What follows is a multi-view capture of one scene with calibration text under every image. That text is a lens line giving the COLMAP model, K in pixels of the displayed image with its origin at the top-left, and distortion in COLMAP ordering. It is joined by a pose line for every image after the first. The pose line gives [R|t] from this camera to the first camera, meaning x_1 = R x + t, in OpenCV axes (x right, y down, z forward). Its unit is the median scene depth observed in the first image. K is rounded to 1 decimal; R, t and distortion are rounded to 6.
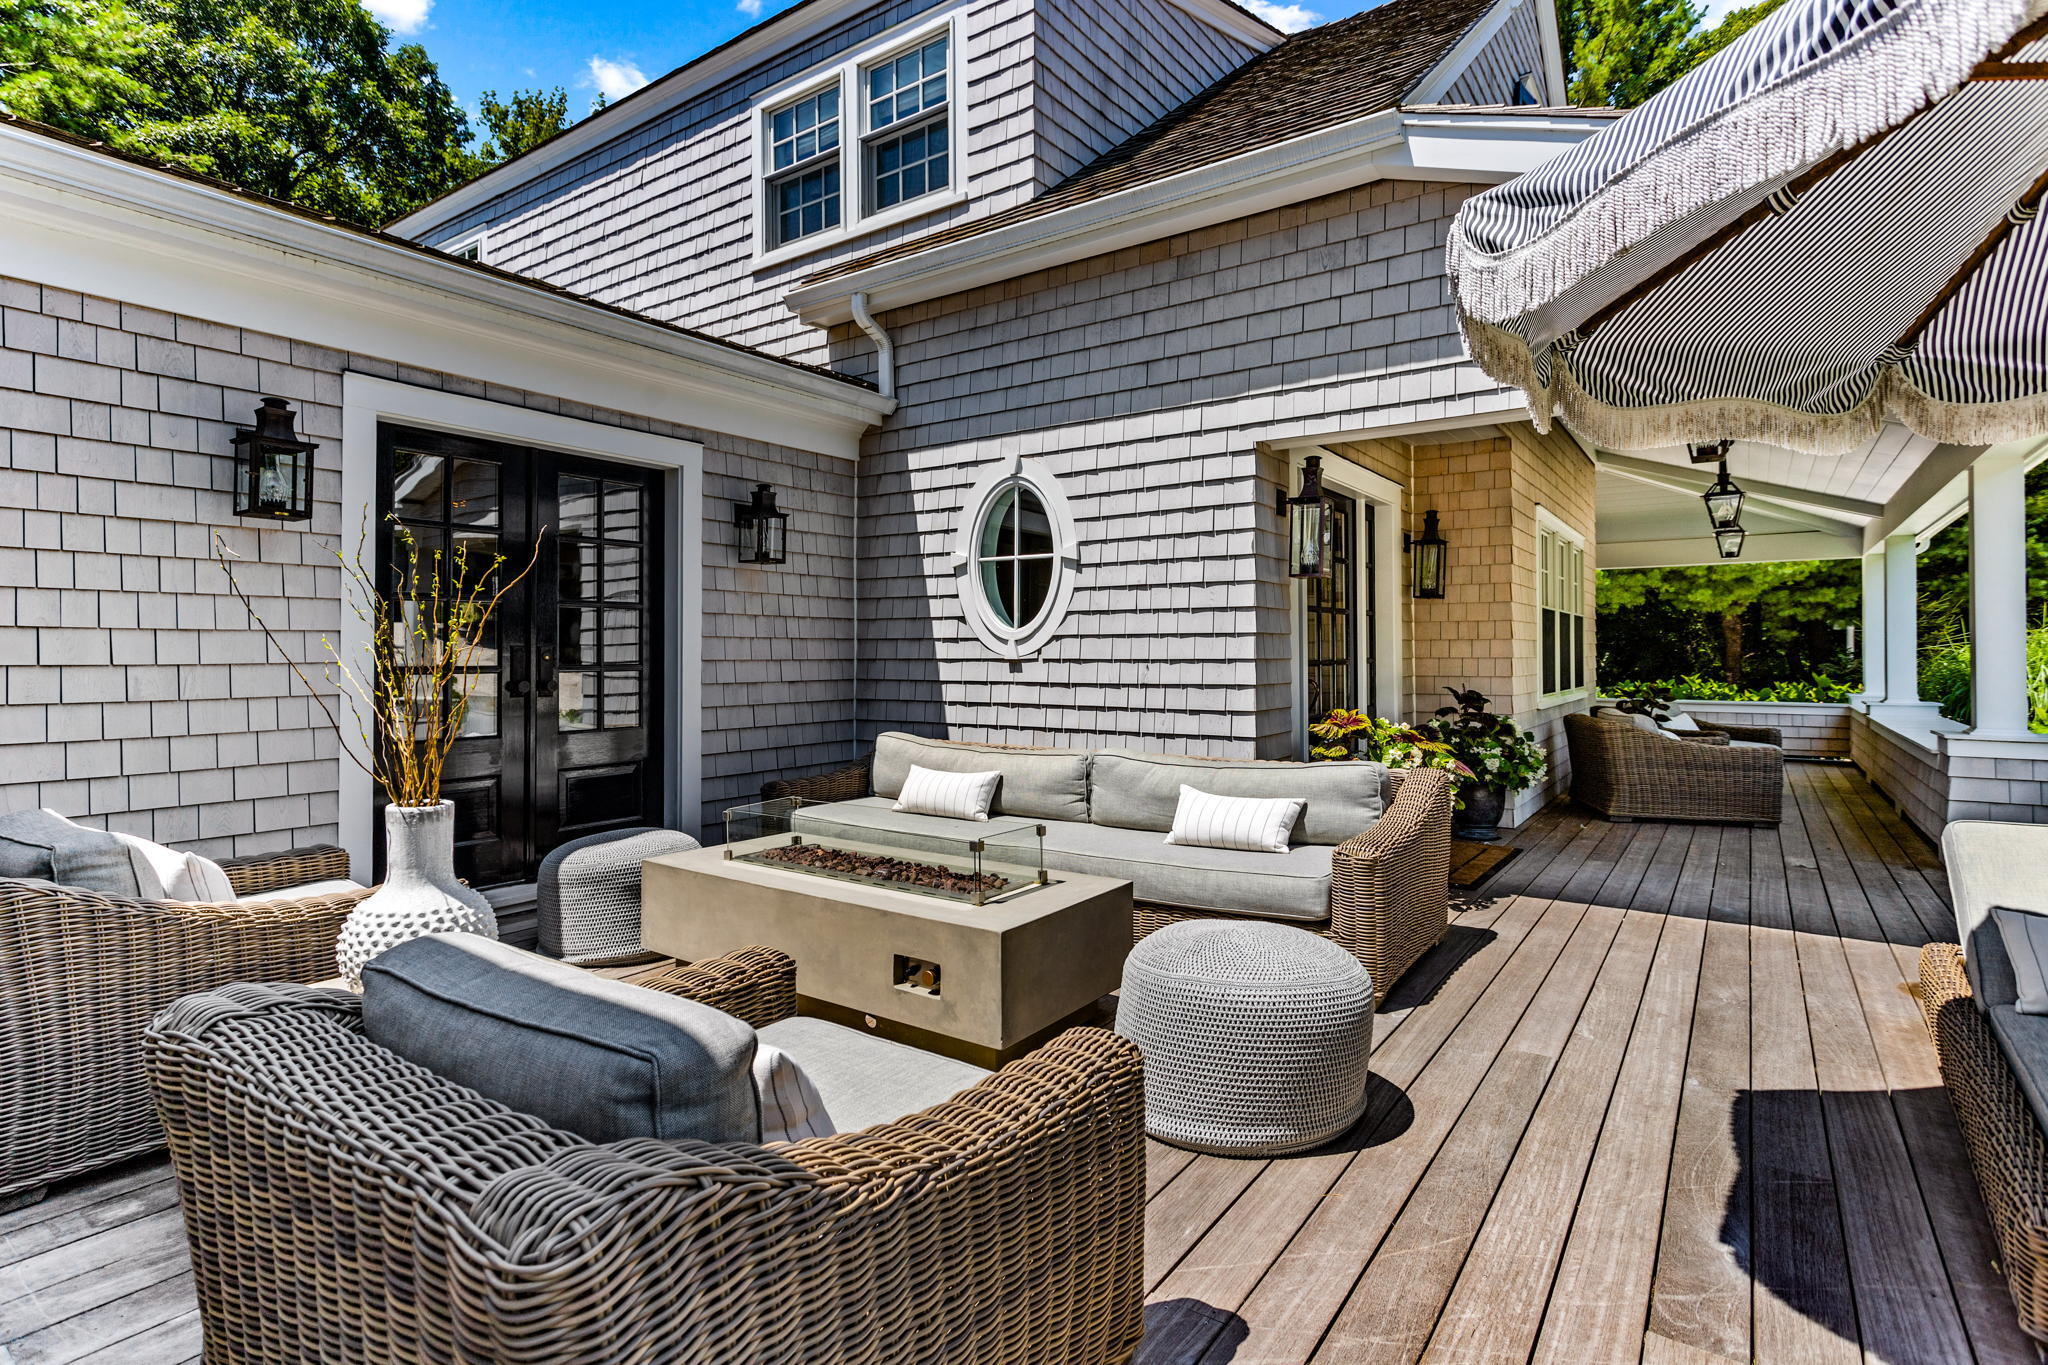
lens RADIAL K [[994.4, 0, 1022.7], [0, 994.4, 638.1], [0, 0, 1]] dist [-0.001364, -0.000126]
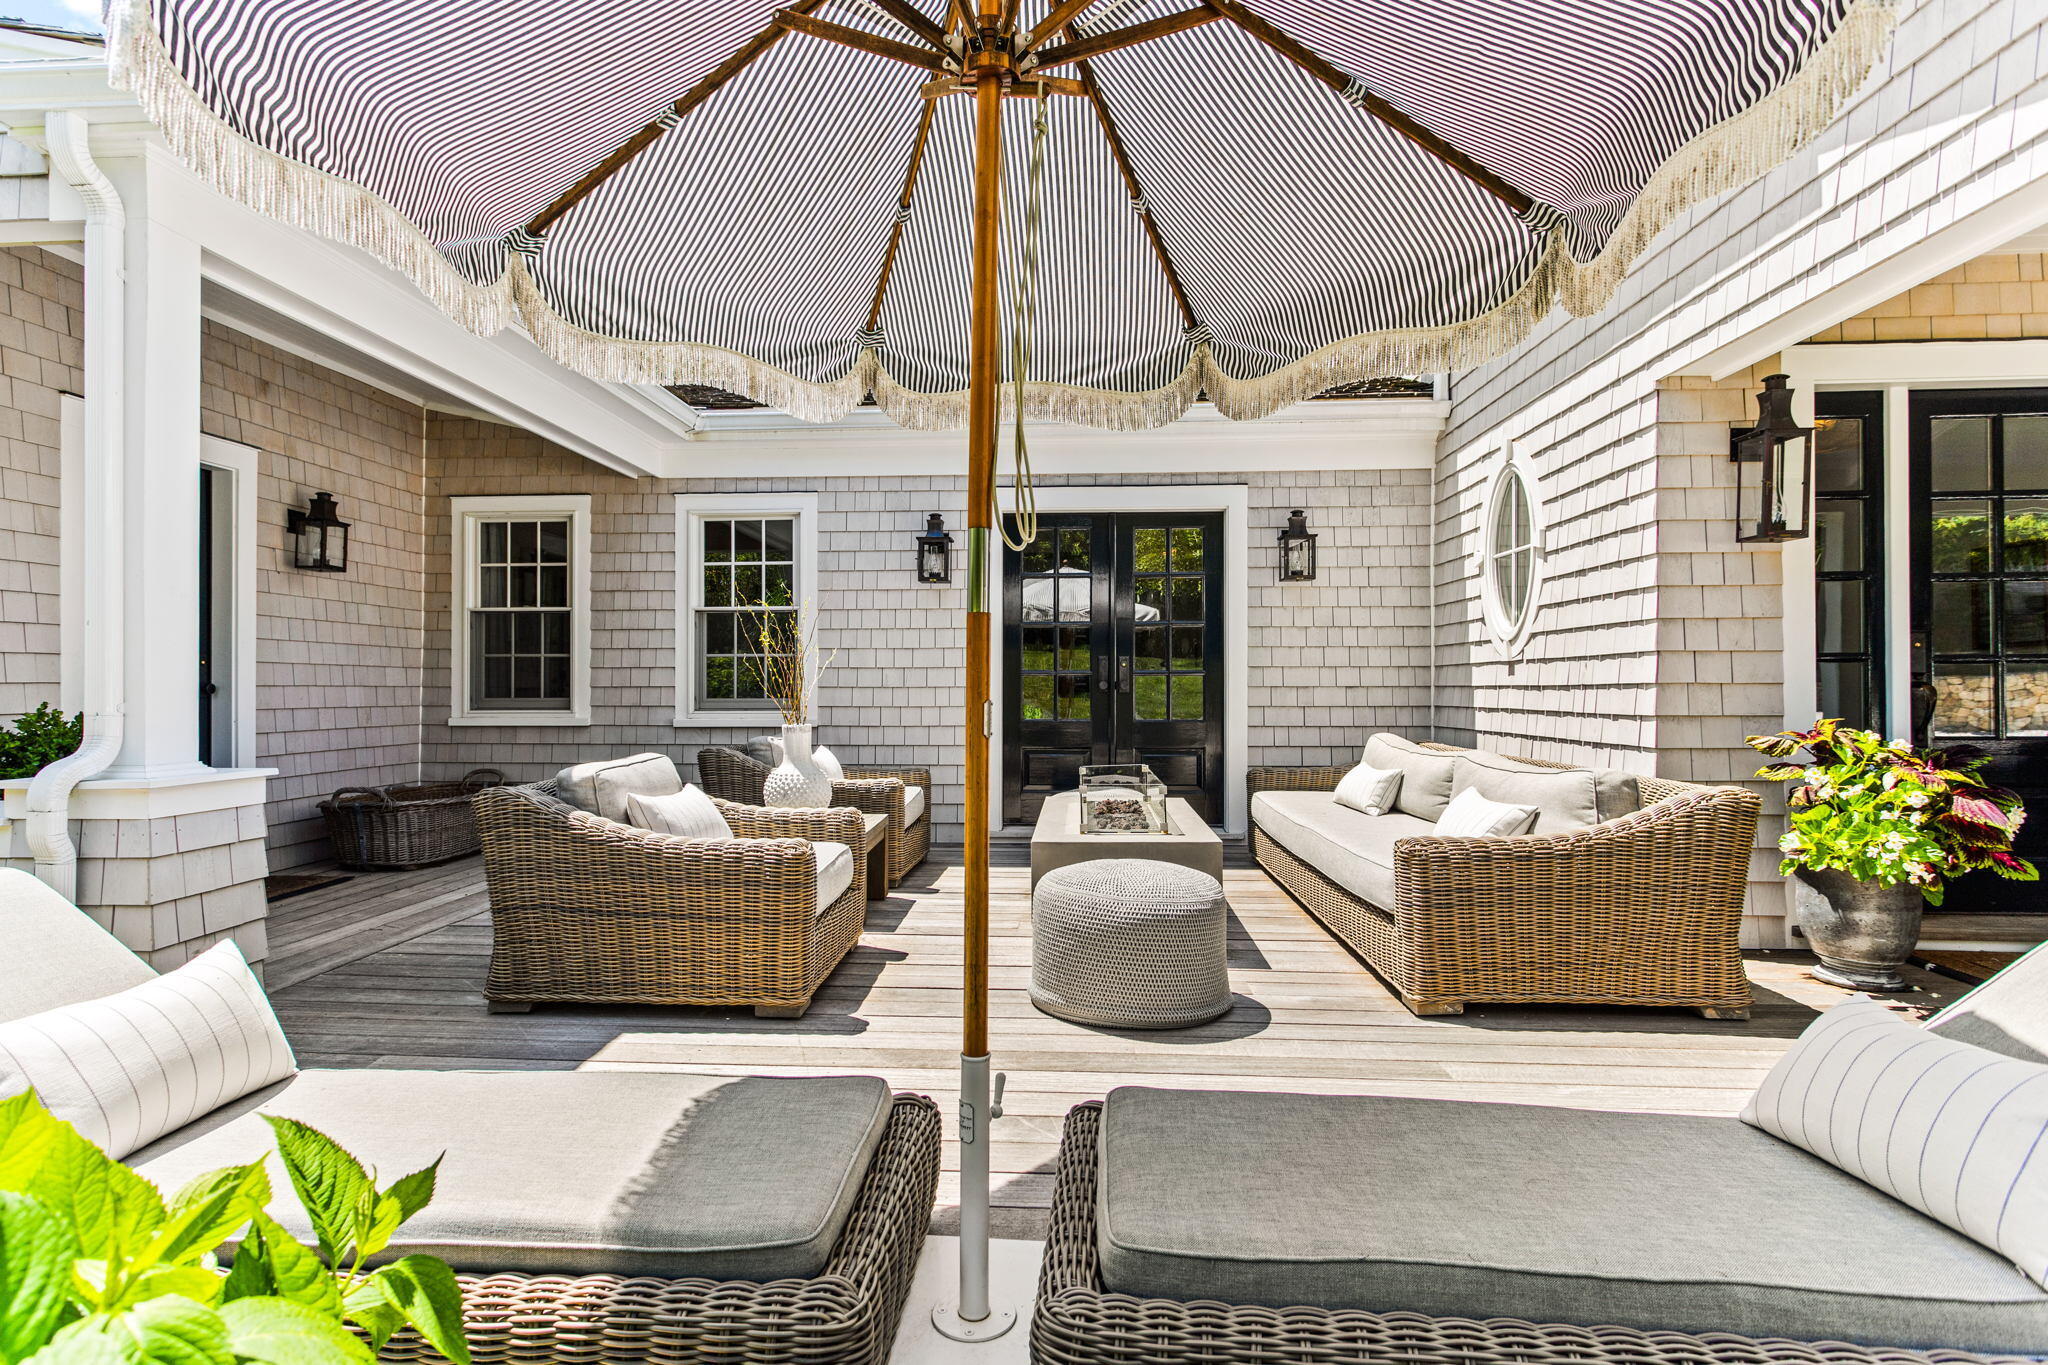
lens RADIAL K [[1052.0, 0, 1024.0], [0, 1052.0, 682.5], [0, 0, 1]] dist [0.000578, 0.000293]
pose [[0.535536, -0.002587, -0.844509, 0.650431], [0.013853, 0.999888, 0.005722, 0.033252], [0.844399, -0.014764, 0.535511, 0.104575]]
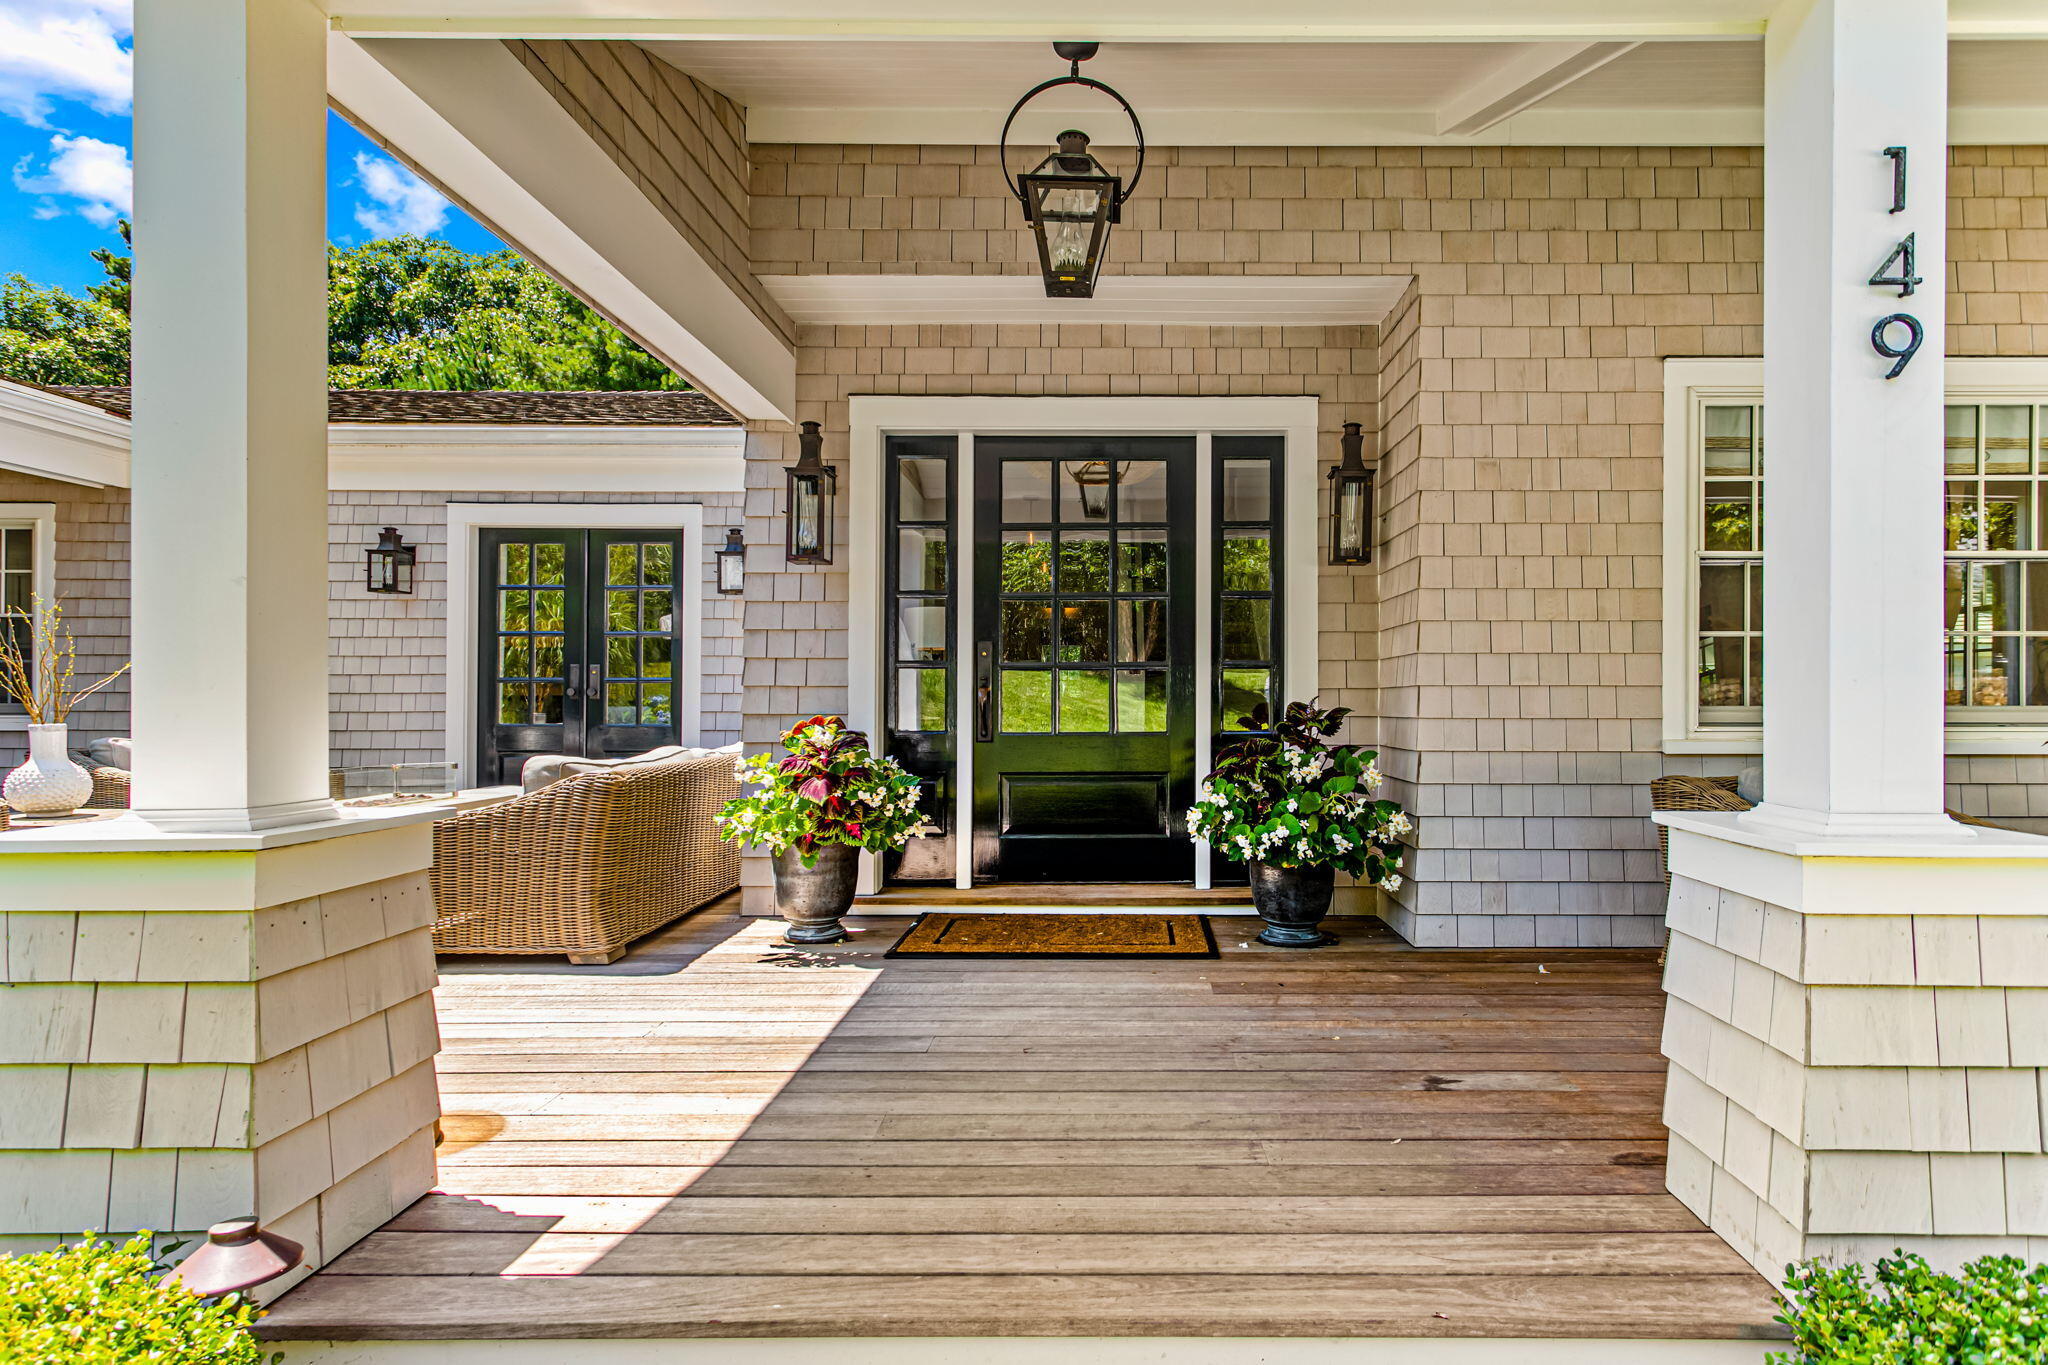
lens RADIAL K [[1068.1, 0, 1025.3], [0, 1068.1, 700.6], [0, 0, 1]] dist [0.002644, 0.000881]
pose [[0.595498, 0.001044, -0.803356, 1.108622], [0.010909, 0.999896, 0.009386, 0.051025], [0.803282, -0.014353, 0.595425, 0.561913]]
